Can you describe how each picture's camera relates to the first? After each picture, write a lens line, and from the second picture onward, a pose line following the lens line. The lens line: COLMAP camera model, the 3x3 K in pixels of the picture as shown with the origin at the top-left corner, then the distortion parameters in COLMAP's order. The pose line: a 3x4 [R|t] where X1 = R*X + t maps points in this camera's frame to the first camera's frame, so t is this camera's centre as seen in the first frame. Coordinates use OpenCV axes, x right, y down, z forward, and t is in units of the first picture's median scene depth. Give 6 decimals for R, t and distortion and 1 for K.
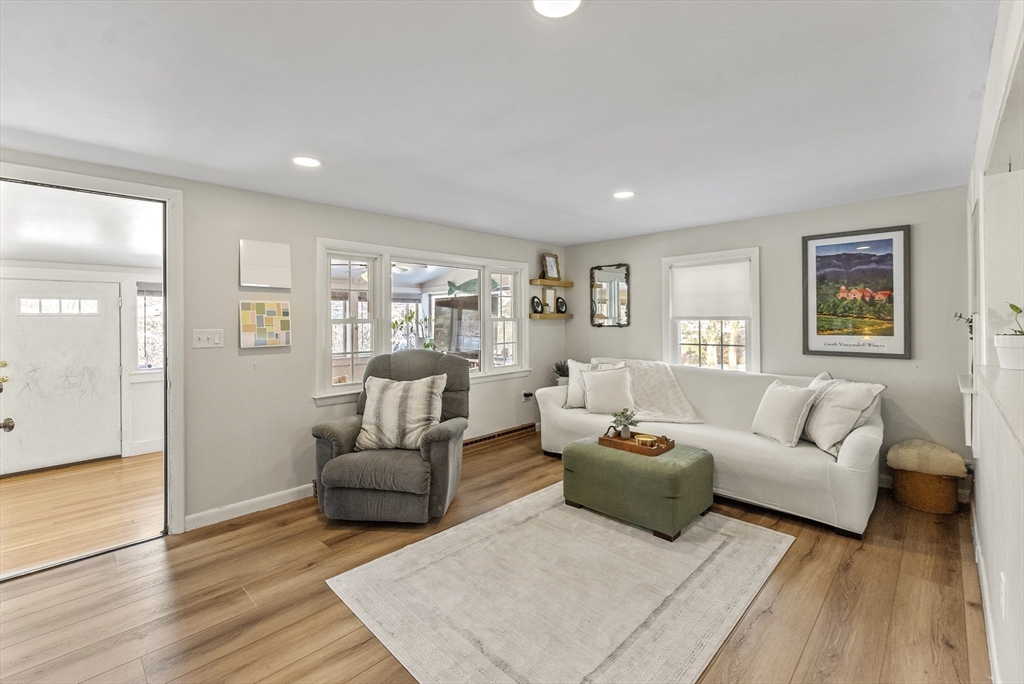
lens RADIAL K [[441.3, 0, 512.5], [0, 441.3, 319.5], [0, 0, 1]] dist [0.001486, -0.000016]
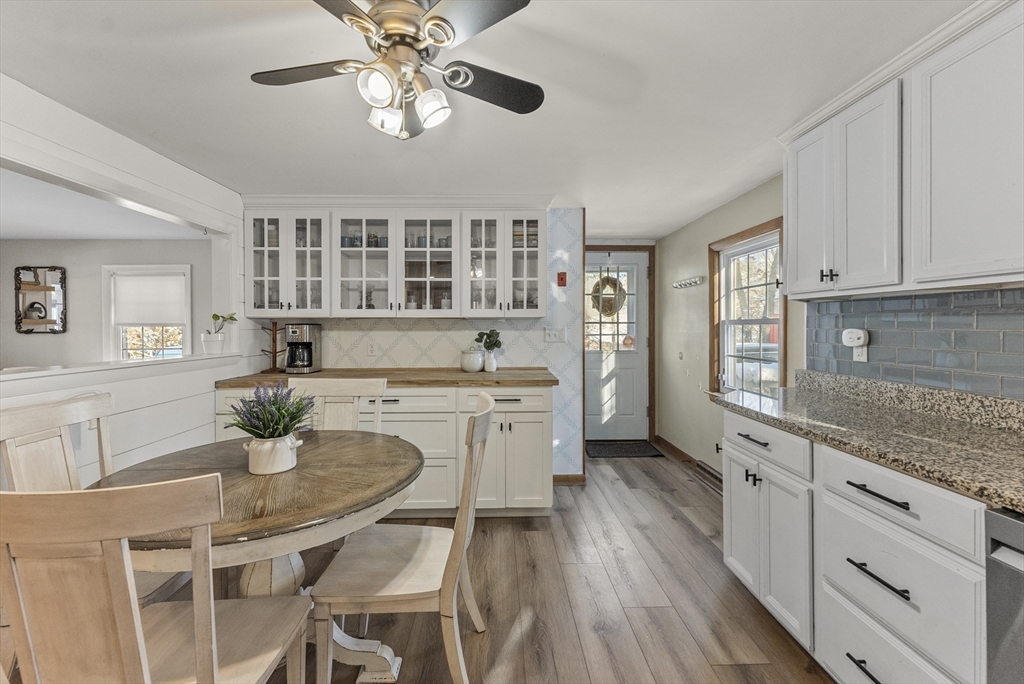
lens RADIAL K [[420.2, 0, 503.9], [0, 420.2, 332.1], [0, 0, 1]] dist [0.004012, 0.000444]
pose [[0.704384, -0.003373, 0.709812, 0.381661], [-0.001922, 0.999976, 0.006659, 0.008327], [-0.709817, -0.006055, 0.704360, -0.430472]]
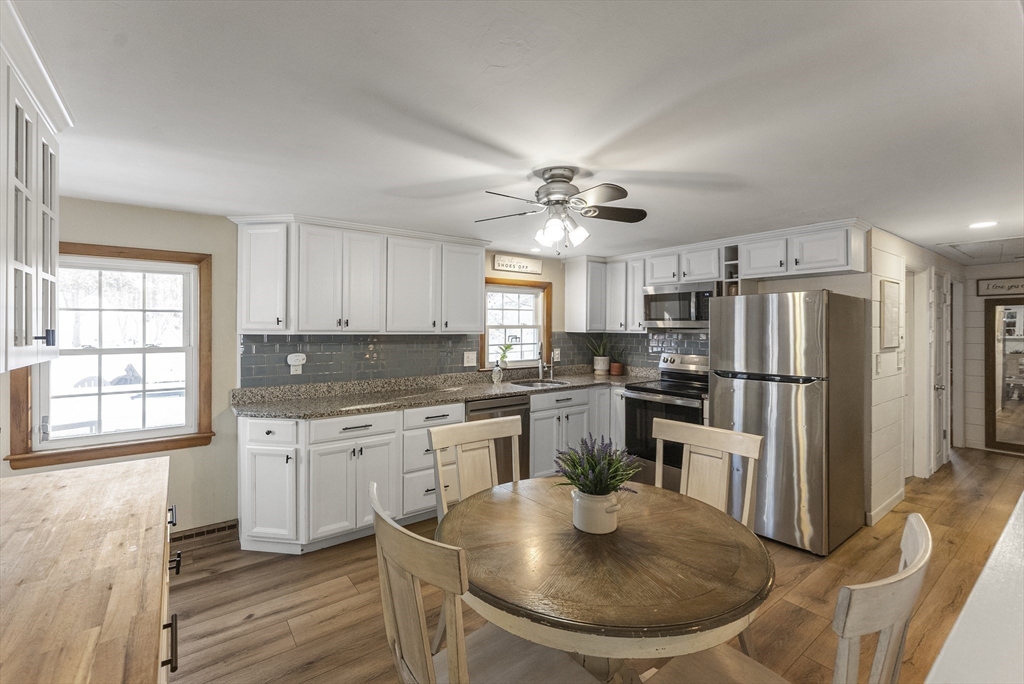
lens RADIAL K [[448.7, 0, 513.4], [0, 448.7, 325.8], [0, 0, 1]] dist [0.001382, 0.000176]
pose [[-0.988812, 0.006492, 0.149026, 0.527660], [0.006086, 0.999976, -0.003183, -0.043572], [-0.149044, -0.002241, -0.988828, 0.461841]]
